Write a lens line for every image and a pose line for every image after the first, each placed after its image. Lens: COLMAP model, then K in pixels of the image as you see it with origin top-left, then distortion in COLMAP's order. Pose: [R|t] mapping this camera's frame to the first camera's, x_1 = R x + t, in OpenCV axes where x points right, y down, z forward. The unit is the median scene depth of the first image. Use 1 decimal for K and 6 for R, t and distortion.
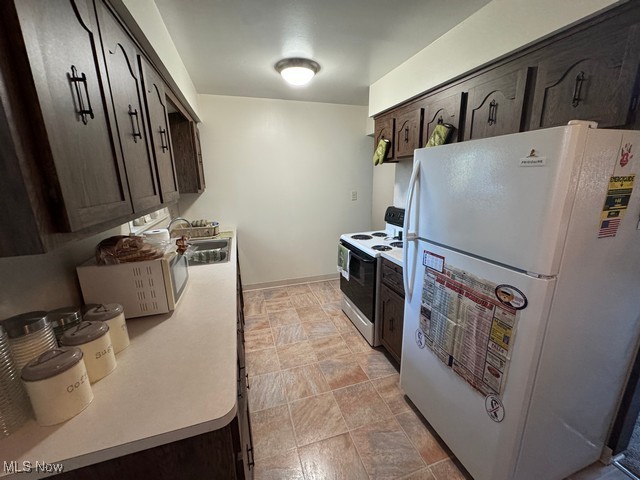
lens RADIAL K [[254.8, 0, 320.0], [0, 254.8, 239.3], [0, 0, 1]] dist [0.001645, 0.000173]
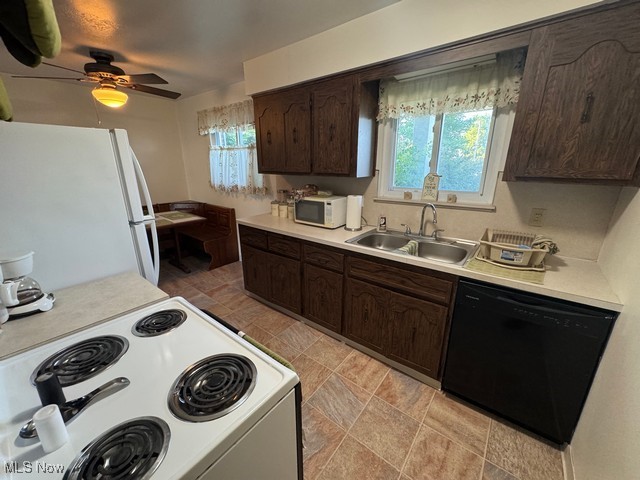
lens RADIAL K [[254.8, 0, 318.8], [0, 254.8, 239.0], [0, 0, 1]] dist [0.001645, 0.000173]
pose [[-0.827393, 0.183595, -0.530767, 0.185323], [-0.113555, 0.870851, 0.478250, -0.279317], [0.550023, 0.455972, -0.699688, 1.160463]]
